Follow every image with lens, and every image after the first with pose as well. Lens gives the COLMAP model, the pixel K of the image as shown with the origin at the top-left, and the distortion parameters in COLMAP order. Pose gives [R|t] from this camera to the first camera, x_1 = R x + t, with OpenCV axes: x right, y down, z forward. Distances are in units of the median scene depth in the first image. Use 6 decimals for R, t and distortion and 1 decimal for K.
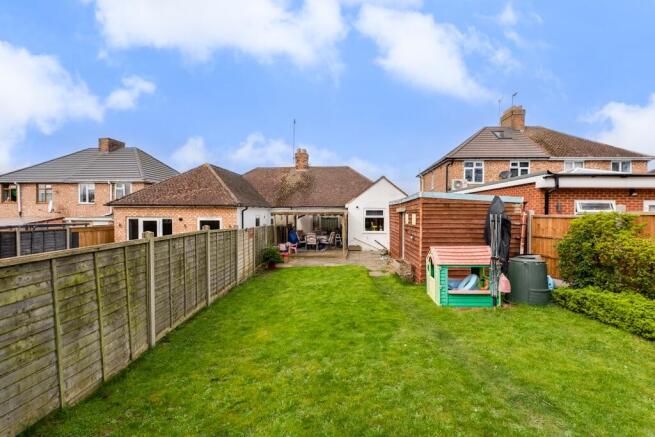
lens RADIAL K [[254.2, 0, 350.3], [0, 254.2, 219.1], [0, 0, 1]] dist [-0.000778, -0.000025]
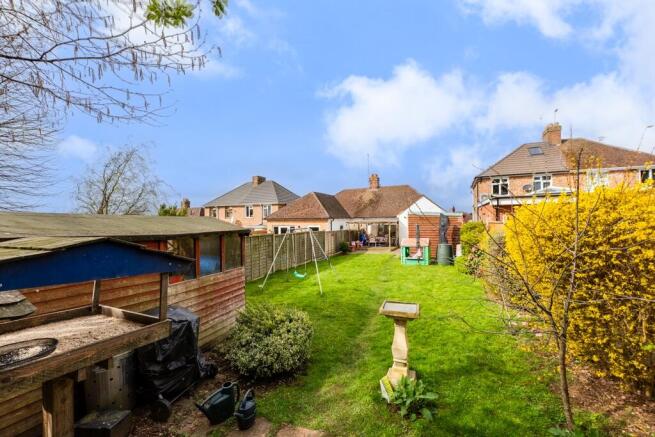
lens RADIAL K [[275.9, 0, 328.1], [0, 275.9, 209.9], [0, 0, 1]] dist [-0.001055, -0.000091]
pose [[0.897704, -0.034772, -0.439226, 0.318069], [0.008177, 0.998024, -0.062298, 0.004764], [0.440524, 0.052334, 0.896214, -0.569517]]
